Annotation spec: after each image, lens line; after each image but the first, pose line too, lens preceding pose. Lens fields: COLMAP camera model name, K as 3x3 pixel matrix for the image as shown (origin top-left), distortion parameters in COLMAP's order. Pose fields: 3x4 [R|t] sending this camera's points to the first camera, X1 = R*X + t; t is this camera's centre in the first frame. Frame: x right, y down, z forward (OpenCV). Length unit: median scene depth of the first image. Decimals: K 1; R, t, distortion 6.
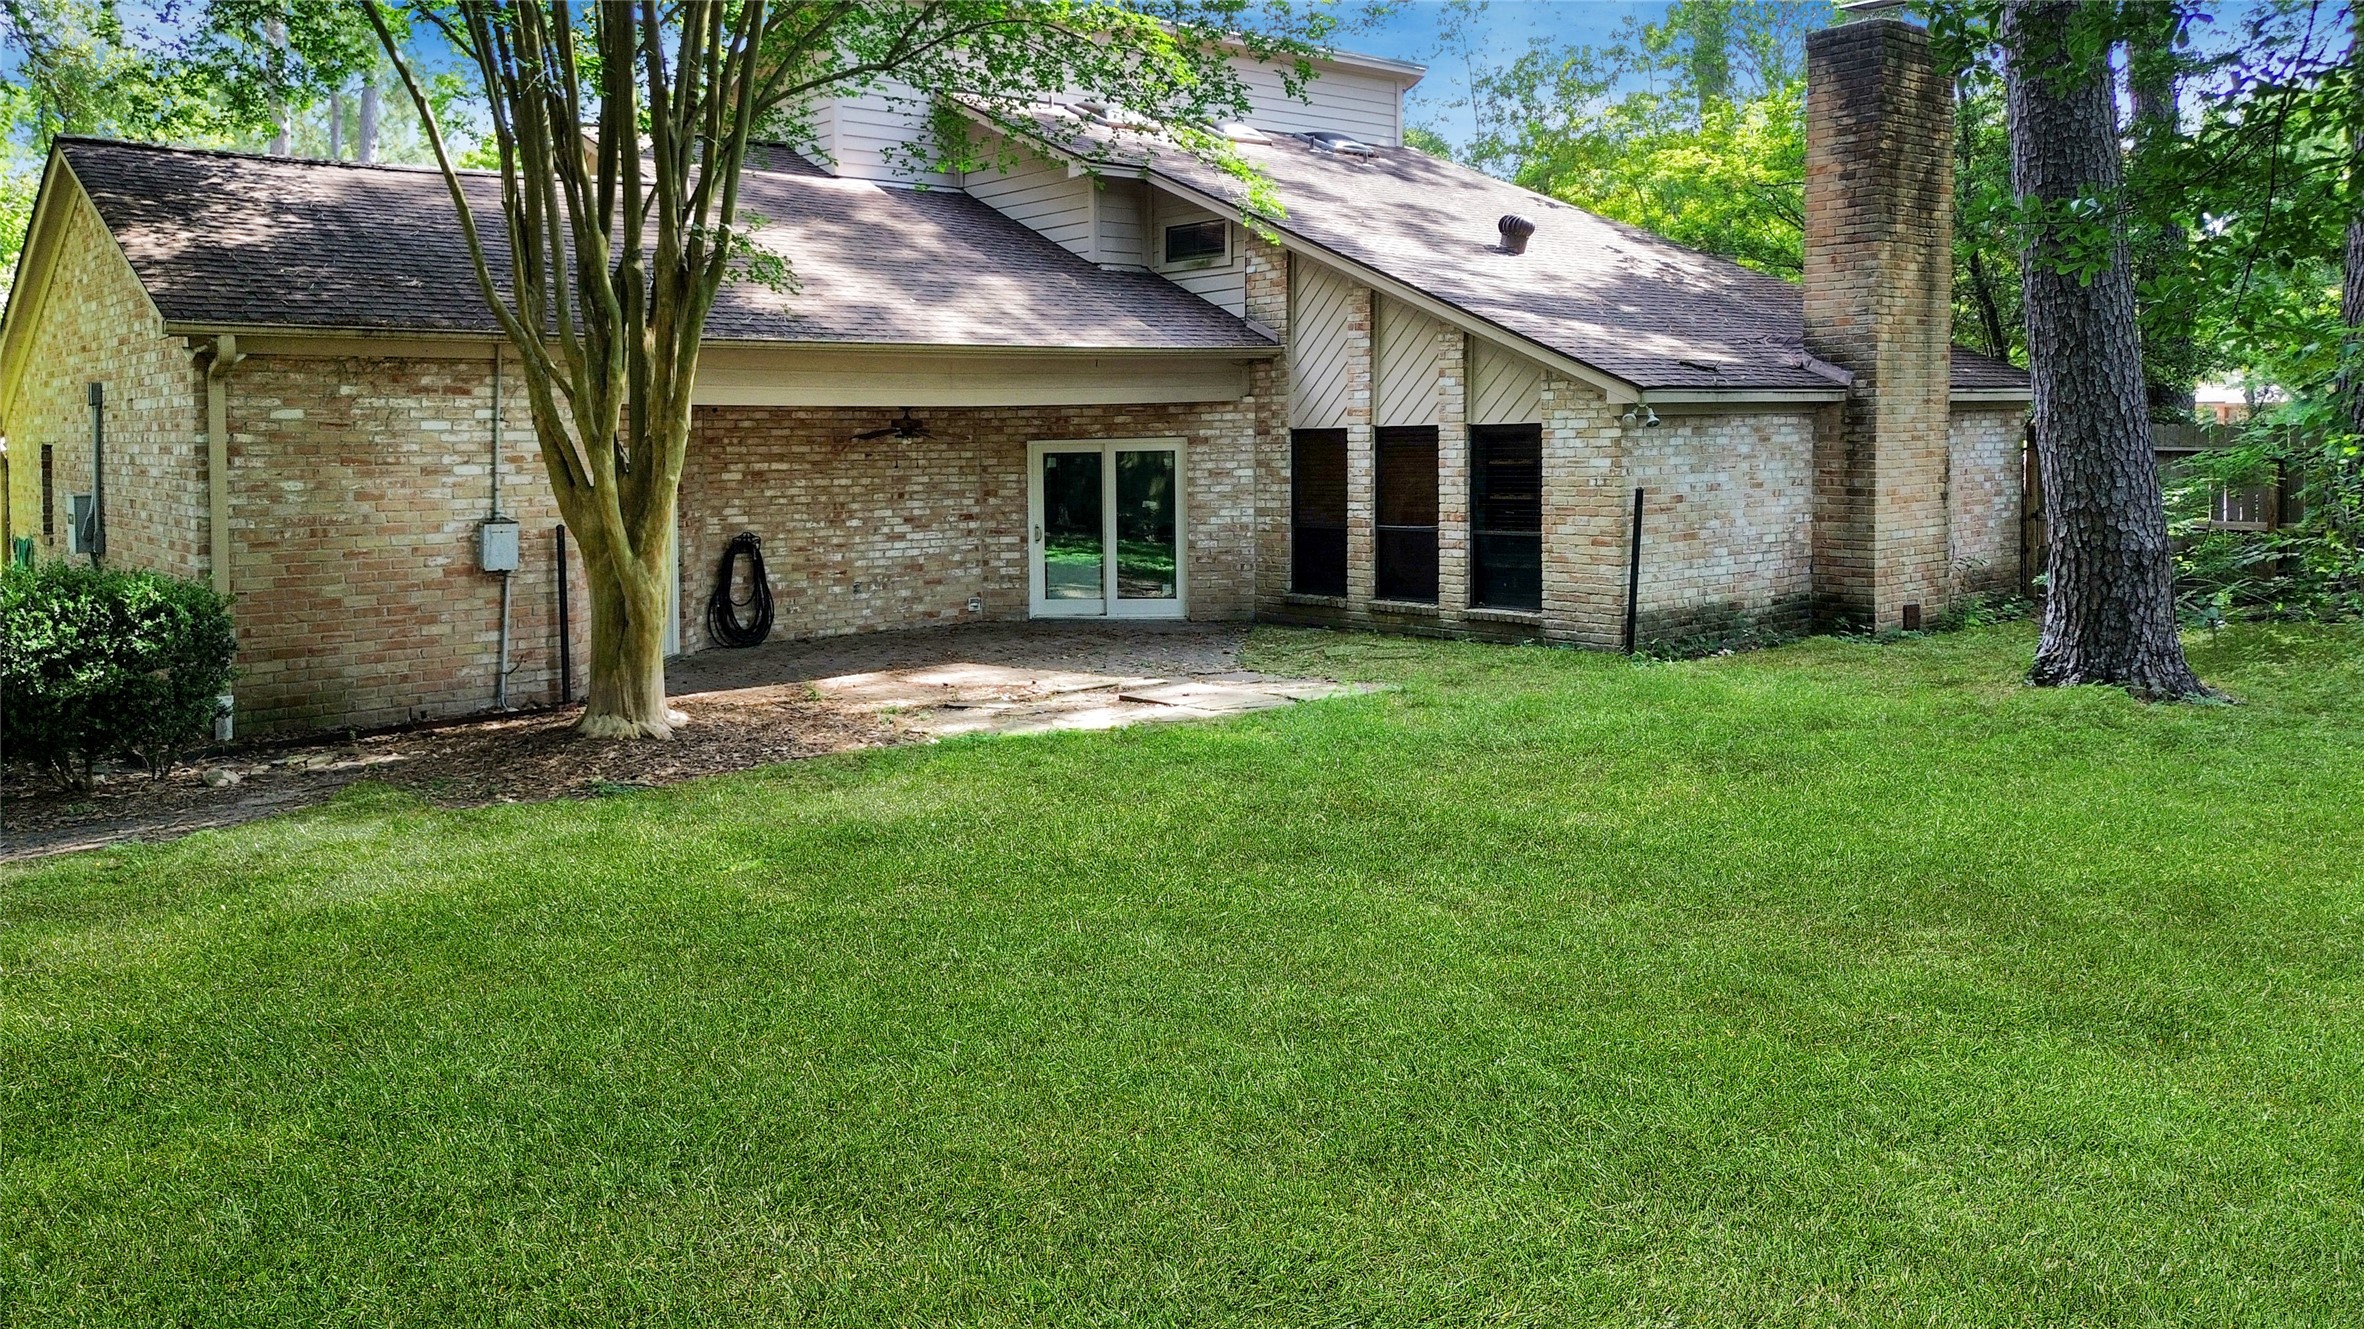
lens RADIAL K [[1842.1, 0, 1088.8], [0, 1842.1, 580.9], [0, 0, 1]] dist [0.110989, -0.168490]
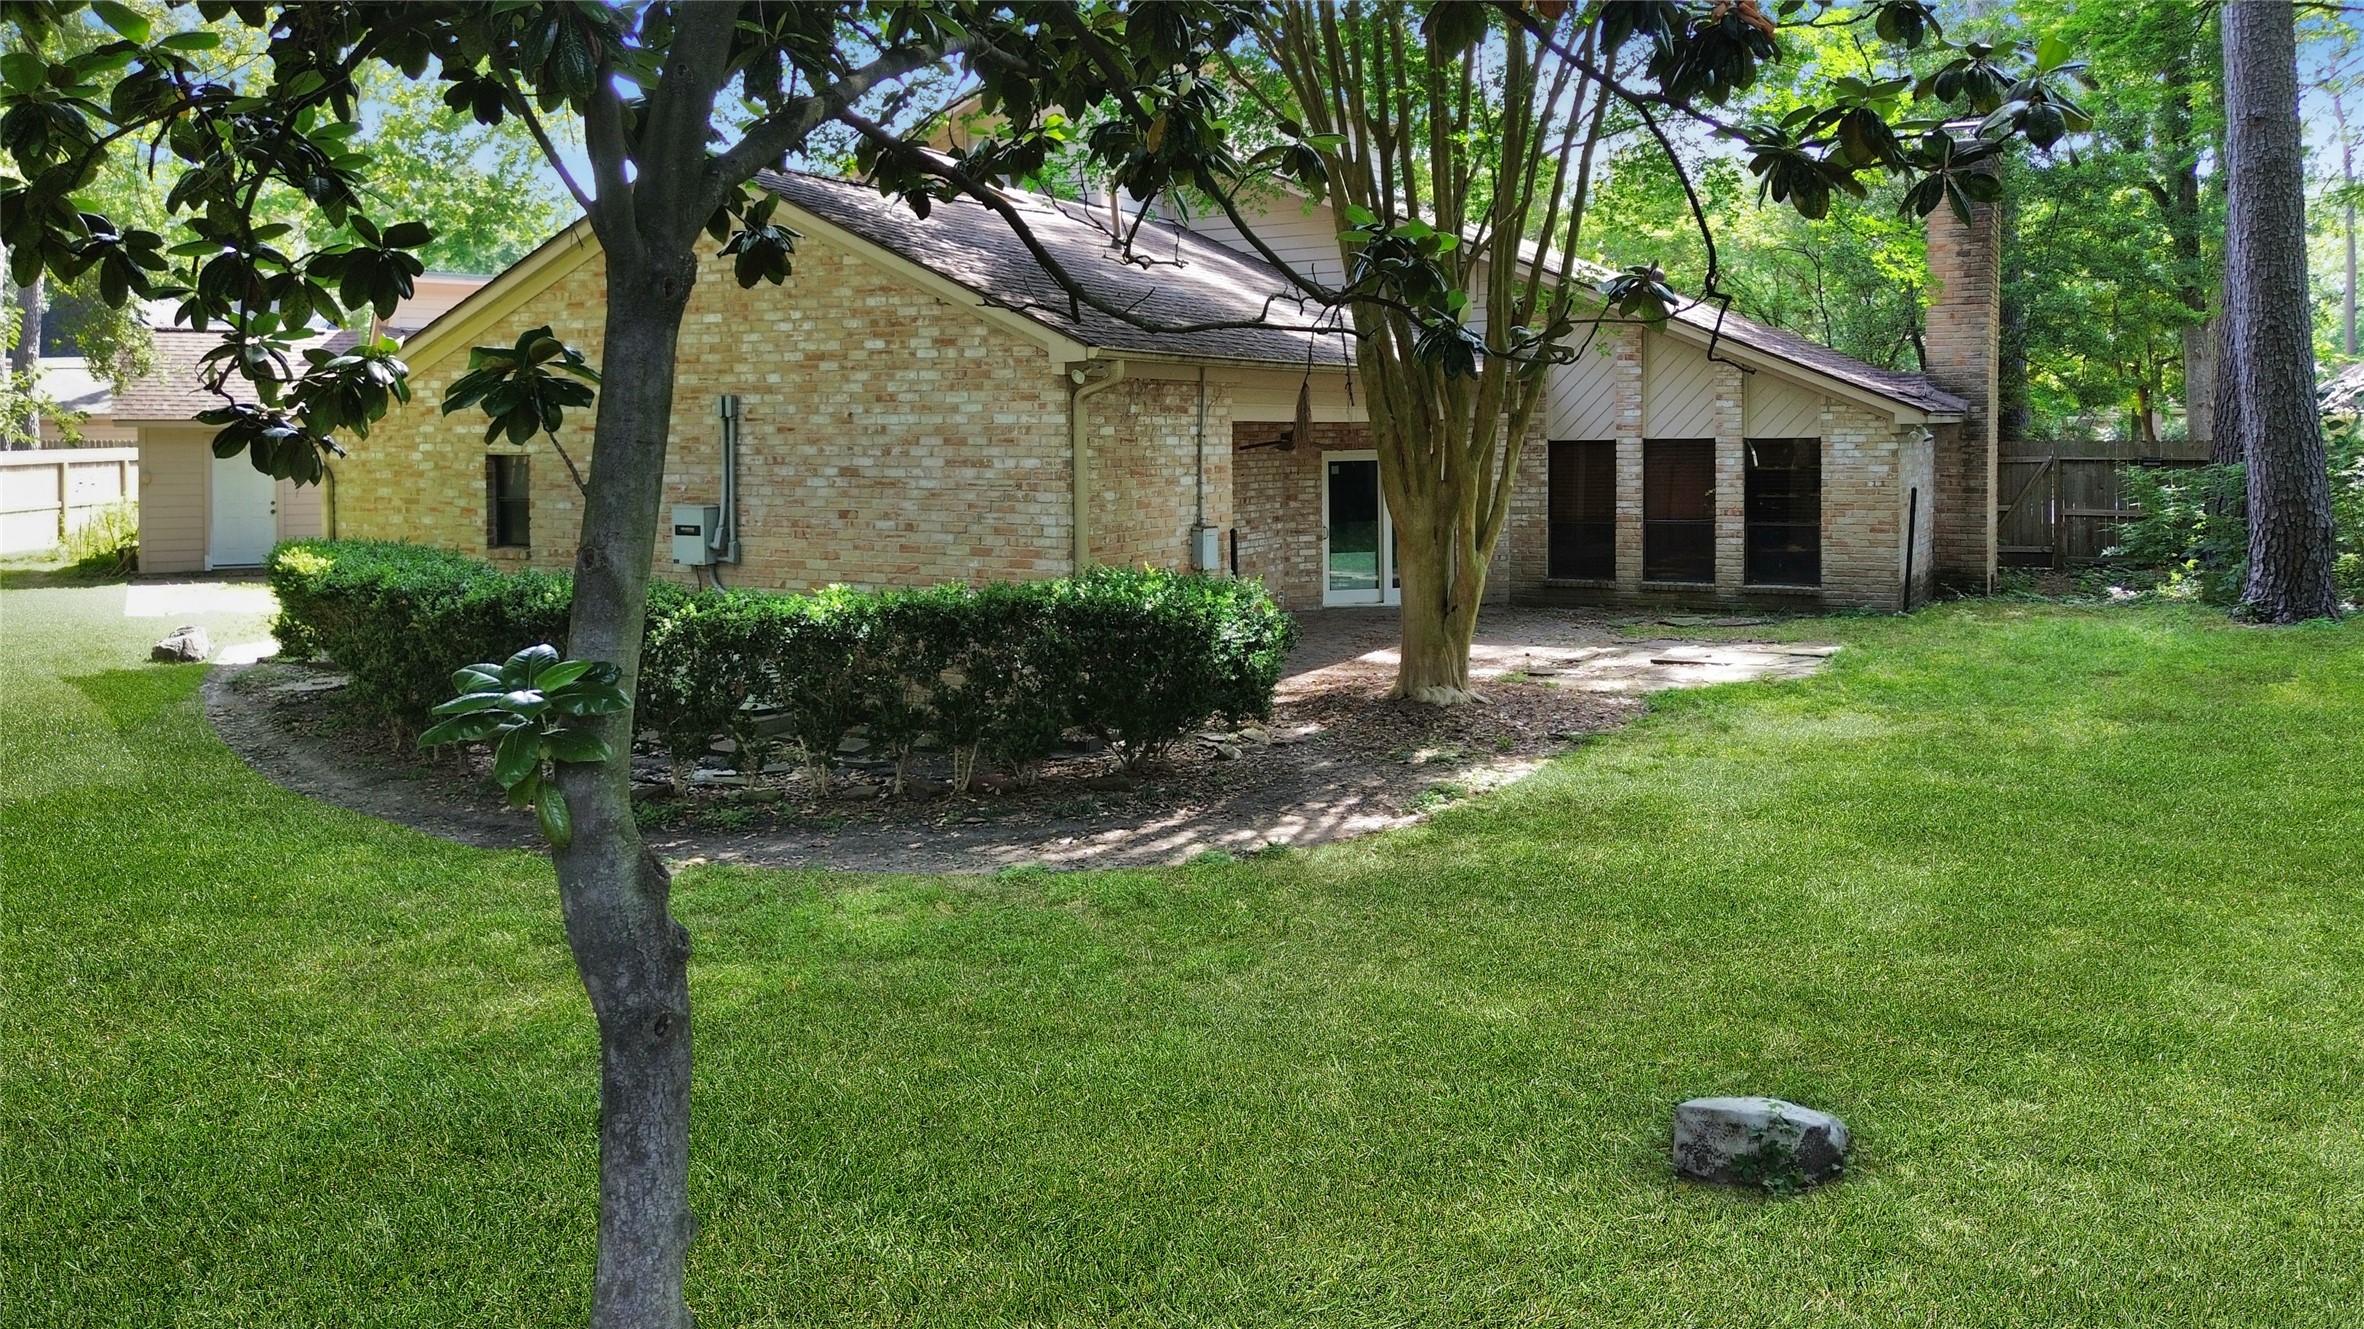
lens RADIAL K [[1842.1, 0, 1088.8], [0, 1842.1, 580.9], [0, 0, 1]] dist [0.110989, -0.168490]
pose [[0.924785, -0.025922, 0.379607, -0.640611], [0.026667, 0.999639, 0.003297, -0.003638], [-0.379556, 0.007074, 0.925142, 0.000772]]
